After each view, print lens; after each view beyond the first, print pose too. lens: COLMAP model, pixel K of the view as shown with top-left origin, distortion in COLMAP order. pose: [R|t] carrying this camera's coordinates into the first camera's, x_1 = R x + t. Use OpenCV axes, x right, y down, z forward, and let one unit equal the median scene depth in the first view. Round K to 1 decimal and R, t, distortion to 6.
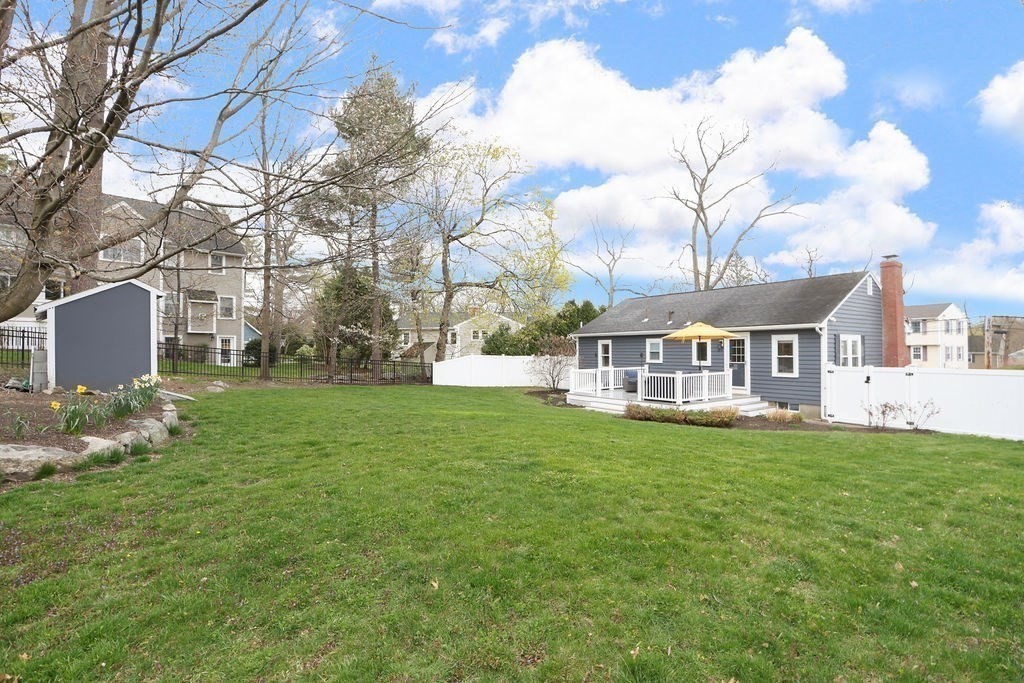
lens RADIAL K [[480.4, 0, 512.0], [0, 480.4, 341.5], [0, 0, 1]] dist [-0.015376, 0.000298]
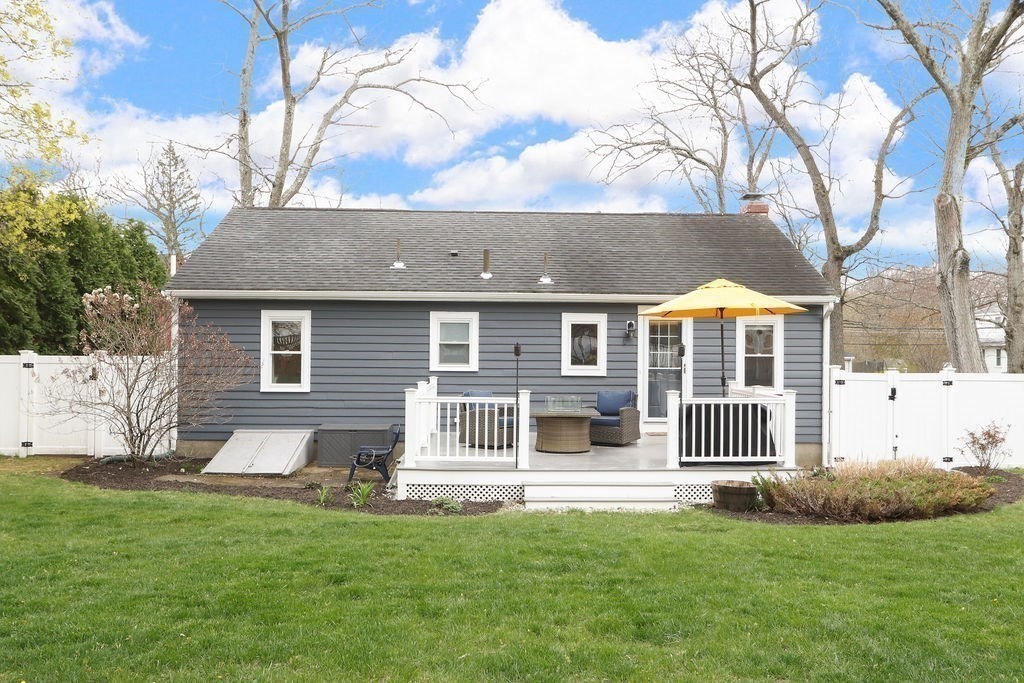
lens RADIAL K [[927.1, 0, 512.0], [0, 927.1, 341.5], [0, 0, 1]] dist [-0.002849, -0.001958]
pose [[0.542665, 0.007495, 0.839916, -0.345369], [-0.025352, 0.999651, 0.007459, 0.012031], [-0.839567, -0.025341, 0.542665, 0.534476]]
